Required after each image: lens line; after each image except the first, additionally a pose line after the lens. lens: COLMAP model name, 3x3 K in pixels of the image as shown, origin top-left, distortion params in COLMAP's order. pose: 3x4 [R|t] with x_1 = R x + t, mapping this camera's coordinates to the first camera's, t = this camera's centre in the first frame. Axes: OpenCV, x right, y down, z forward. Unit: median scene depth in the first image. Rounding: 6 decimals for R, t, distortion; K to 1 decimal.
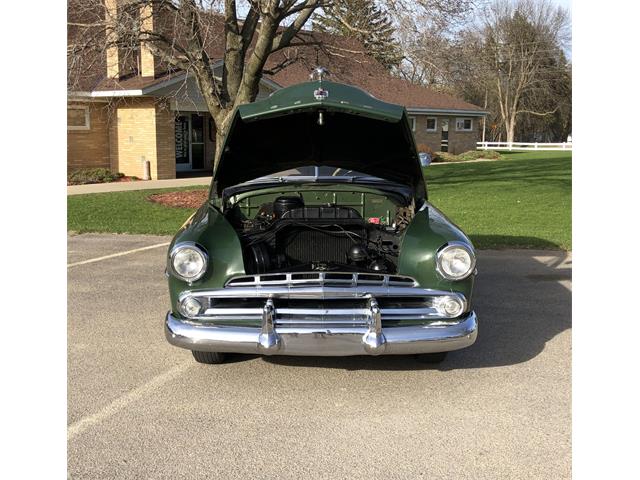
lens RADIAL K [[728.6, 0, 316.5], [0, 728.6, 228.1], [0, 0, 1]] dist [0.095846, 0.000000]
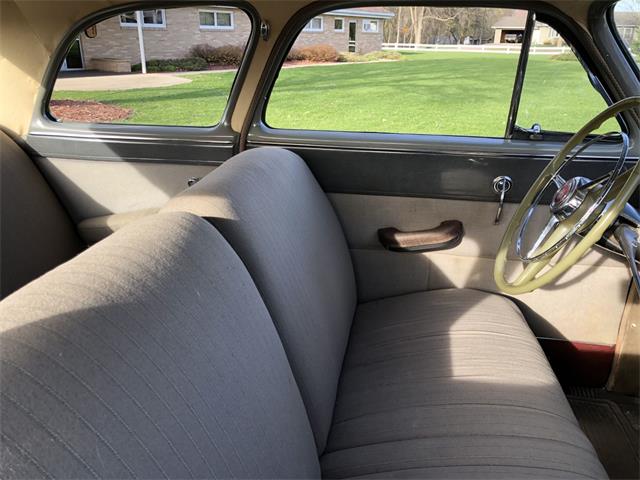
lens RADIAL K [[522.6, 0, 325.3], [0, 522.6, 241.9], [0, 0, 1]] dist [0.003539, -0.005535]
pose [[0.996950, -0.021894, 0.074906, 0.115883], [0.003042, 0.970012, 0.243039, -0.031657], [-0.077981, -0.242070, 0.967120, 0.294562]]
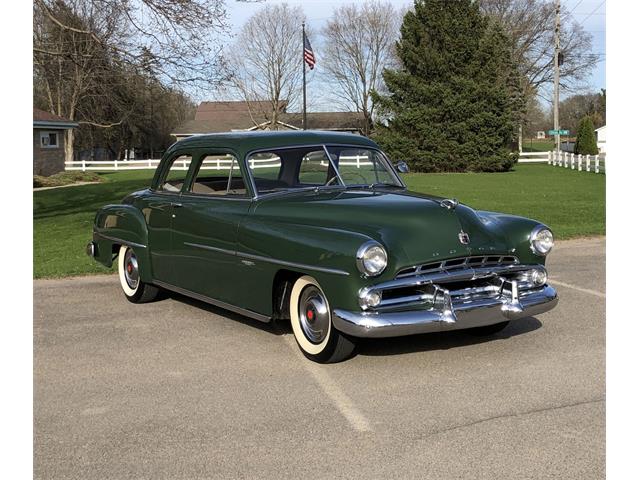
lens RADIAL K [[963.6, 0, 333.0], [0, 963.6, 188.1], [0, 0, 1]] dist [0.102560, 0.000000]
pose [[0.835558, -0.046373, 0.547442, -0.195562], [0.095217, 0.993576, -0.061164, 0.004470], [-0.541089, 0.103232, 0.834605, -0.040788]]
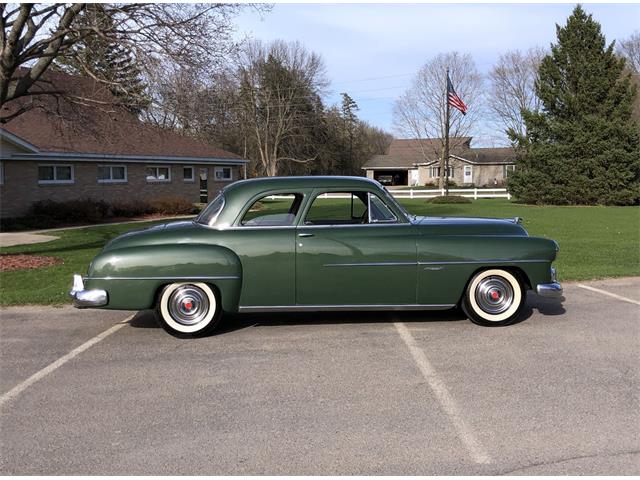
lens RADIAL K [[825.8, 0, 334.5], [0, 825.8, 225.7], [0, 0, 1]] dist [0.022343, 0.000000]
pose [[0.946208, -0.037514, 0.321376, -0.008149], [0.061608, 0.995973, -0.065129, 0.003150], [-0.317638, 0.081424, 0.944709, -0.054919]]
